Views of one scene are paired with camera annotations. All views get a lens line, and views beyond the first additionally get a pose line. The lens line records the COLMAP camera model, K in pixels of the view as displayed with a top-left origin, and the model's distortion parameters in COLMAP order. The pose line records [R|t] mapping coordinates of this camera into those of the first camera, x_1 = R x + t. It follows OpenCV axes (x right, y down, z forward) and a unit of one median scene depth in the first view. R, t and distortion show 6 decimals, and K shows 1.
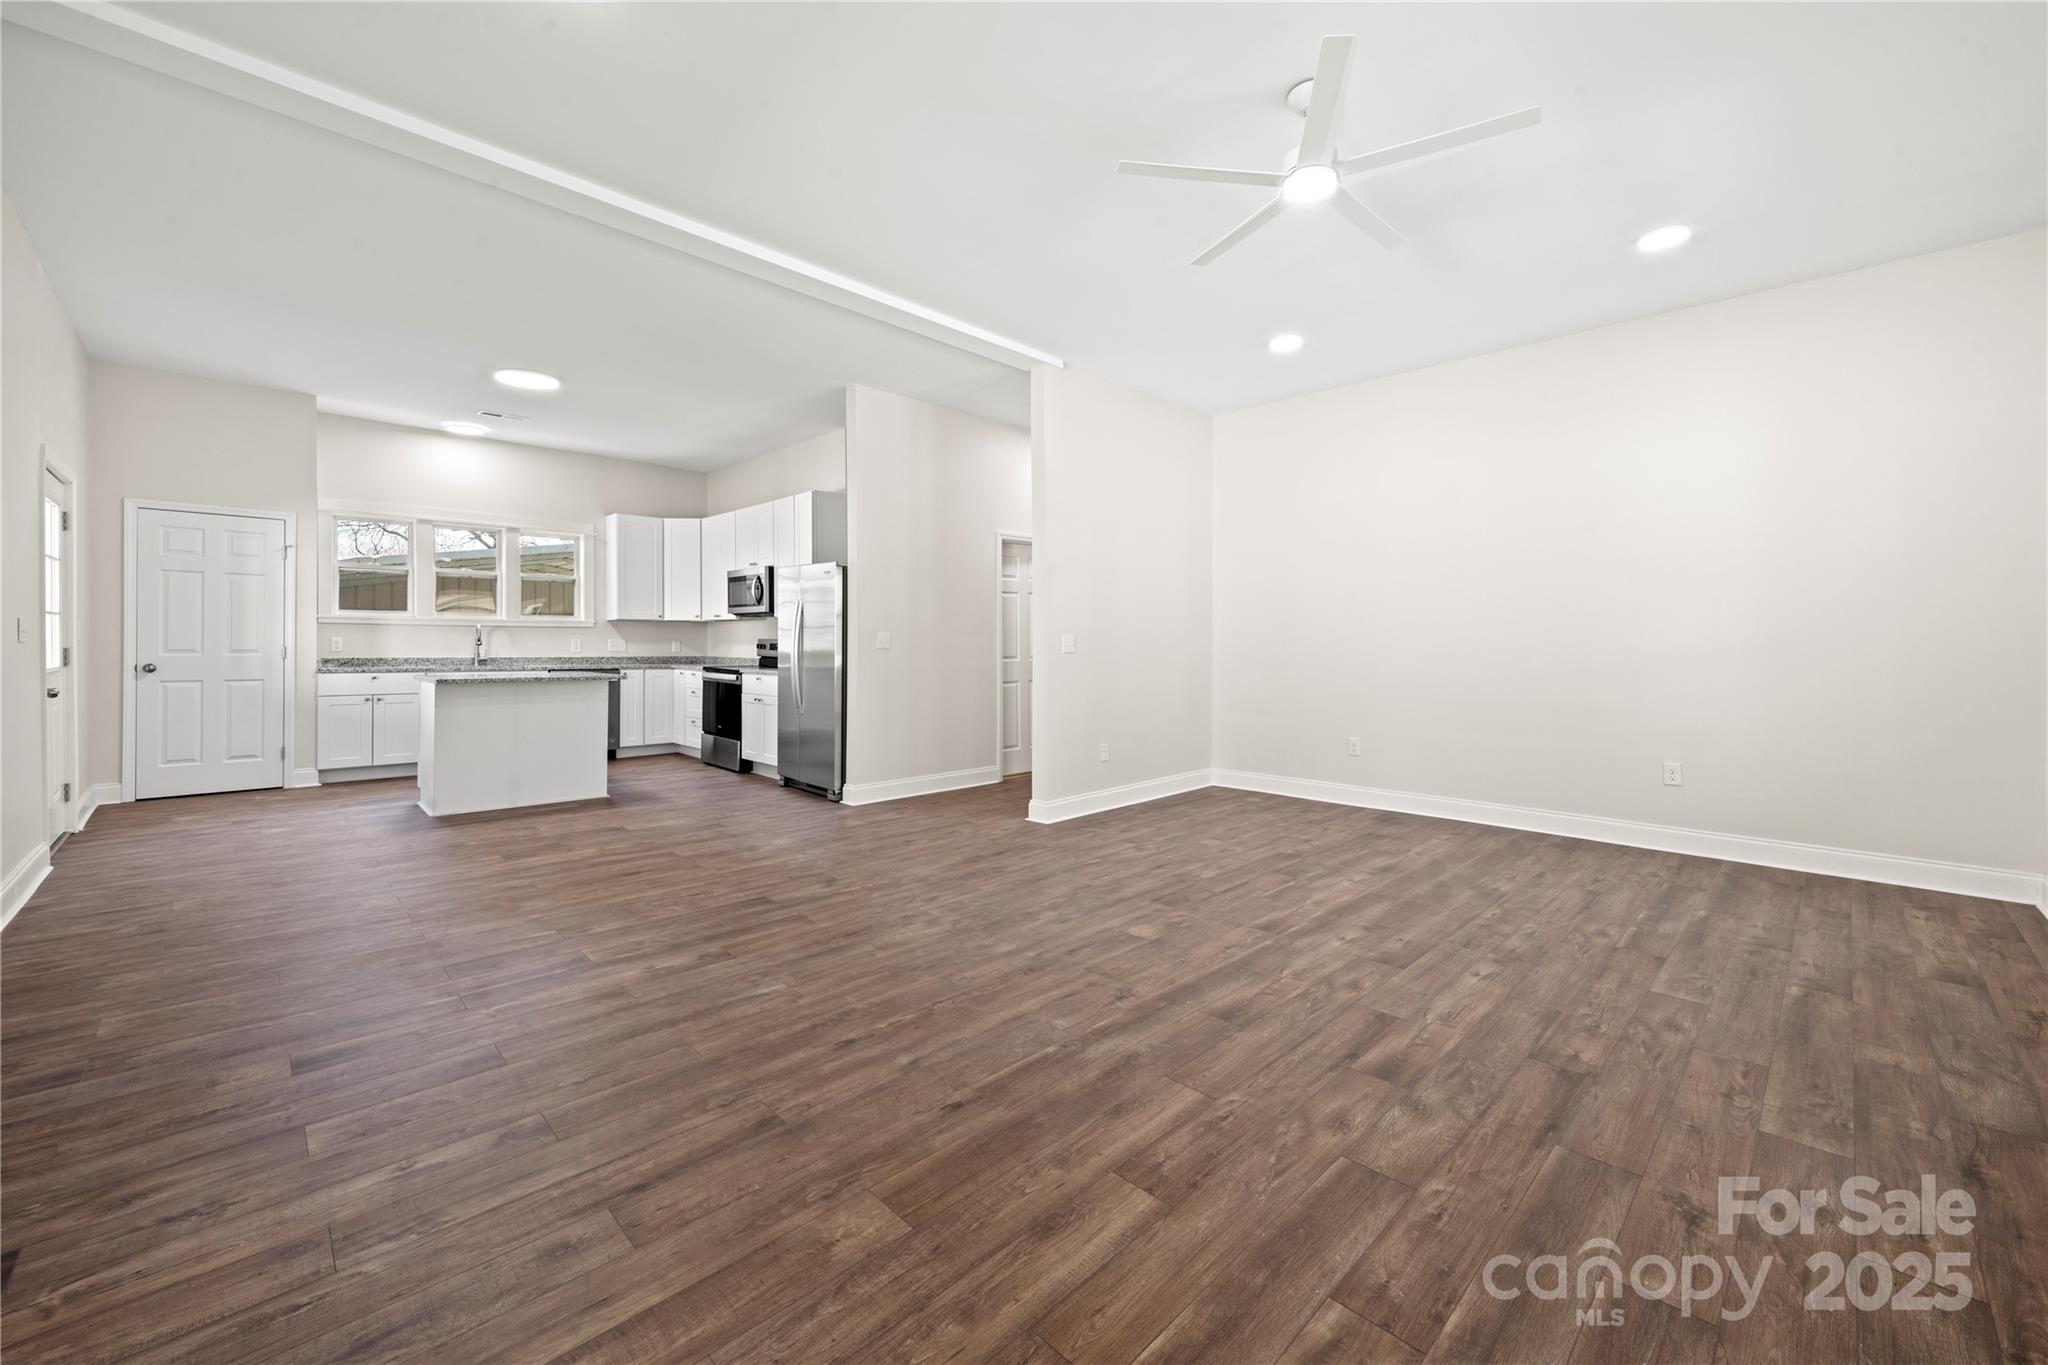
lens RADIAL K [[845.2, 0, 1024.4], [0, 845.2, 679.5], [0, 0, 1]] dist [-0.001251, -0.000561]
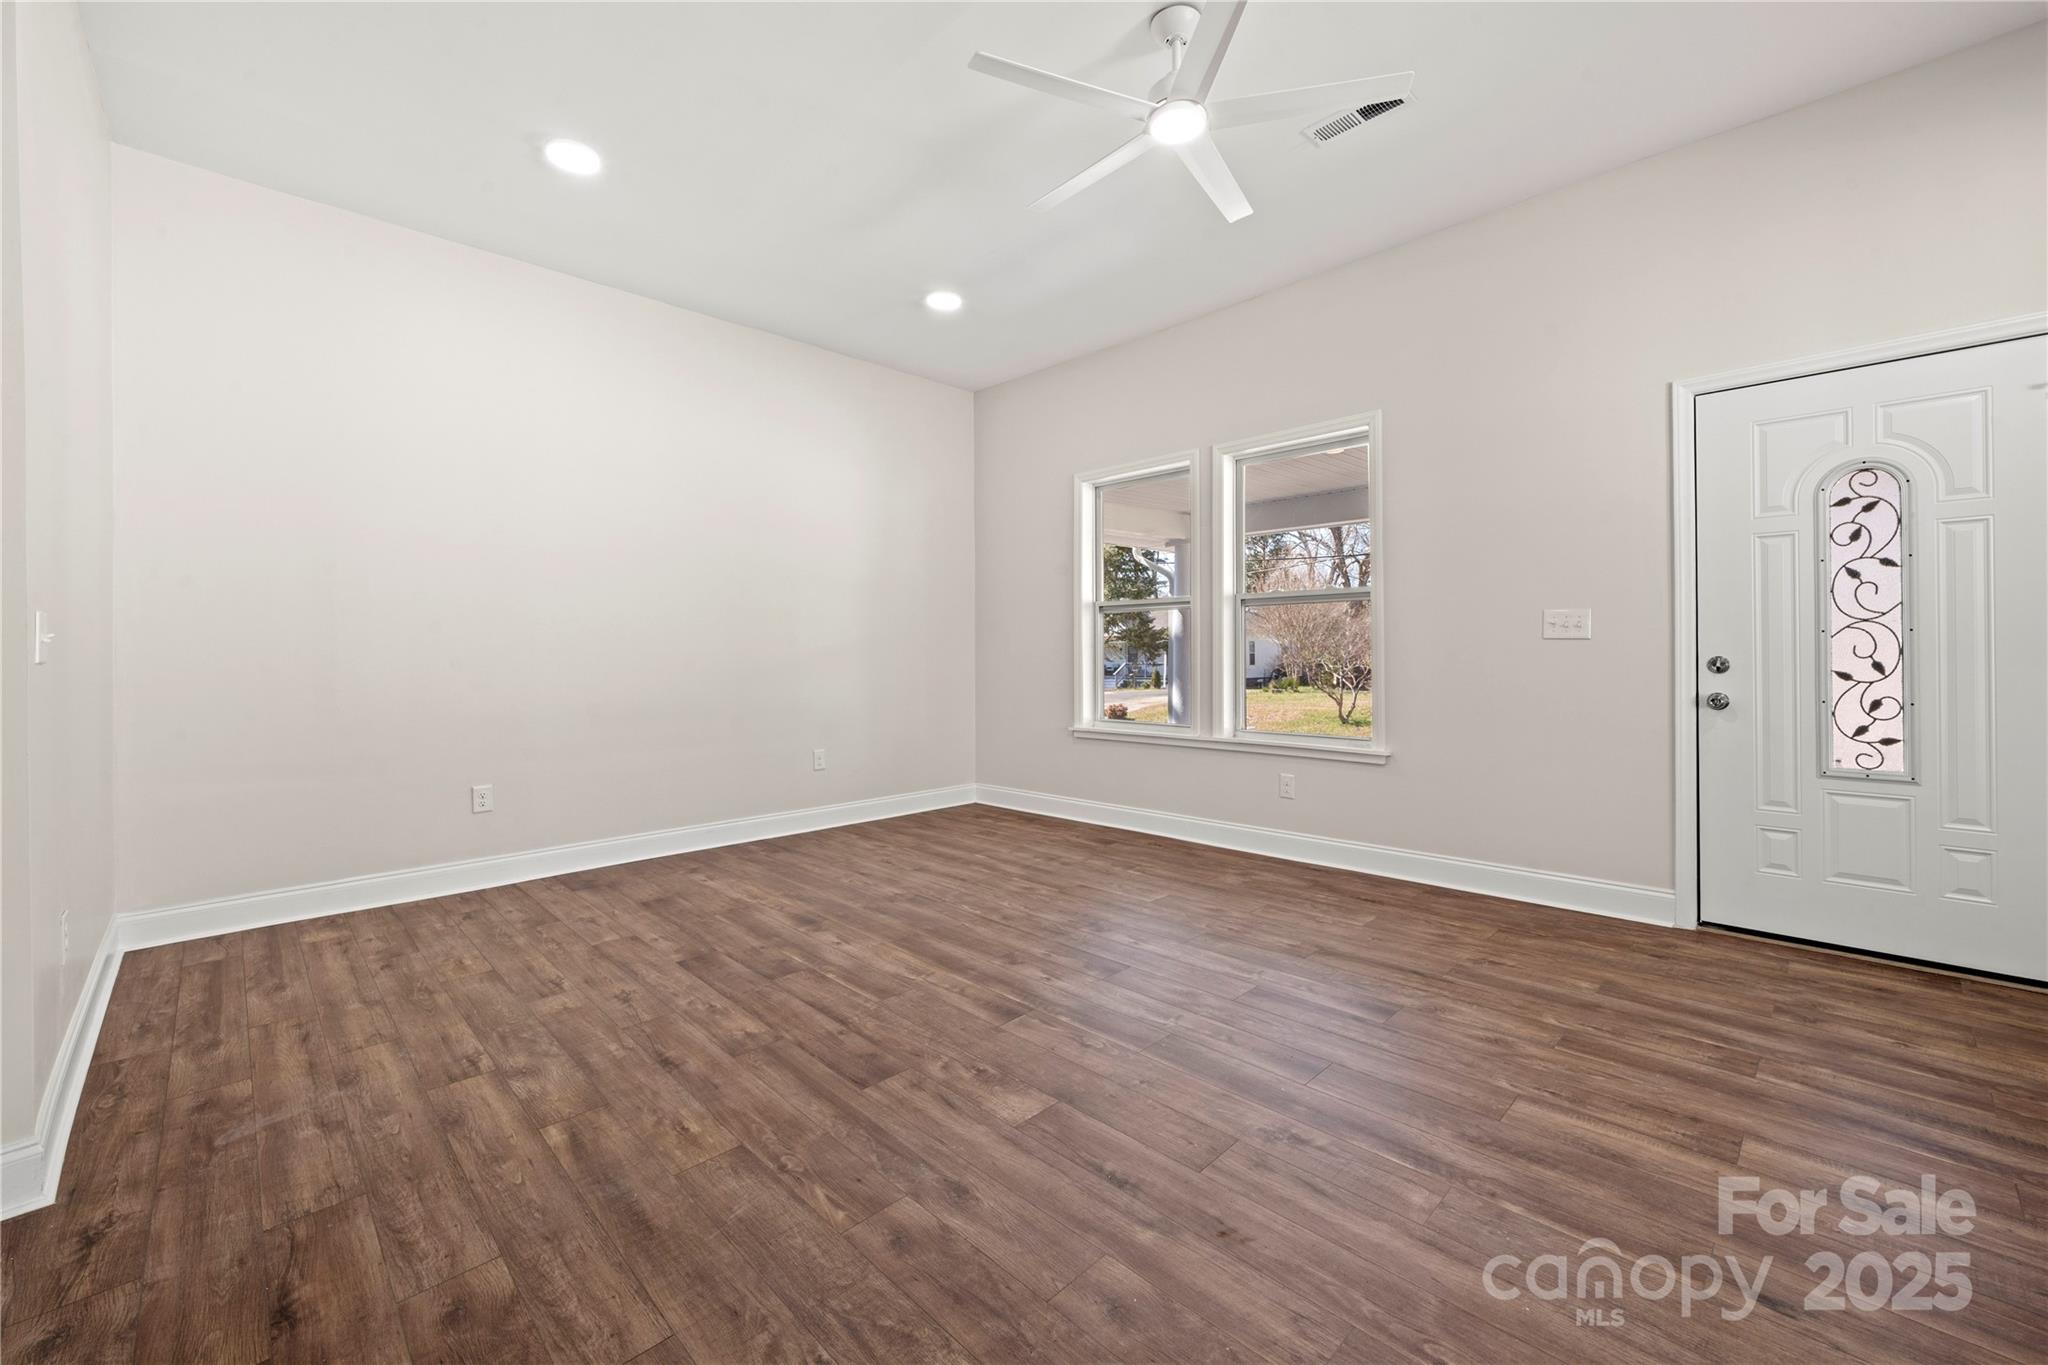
lens RADIAL K [[845.2, 0, 1028.3], [0, 845.2, 662.2], [0, 0, 1]] dist [-0.001251, -0.000561]
pose [[-0.034637, -0.013763, 0.999305, -0.566106], [0.045385, 0.998852, 0.015329, -0.031912], [-0.998369, 0.045884, -0.033973, 1.241217]]
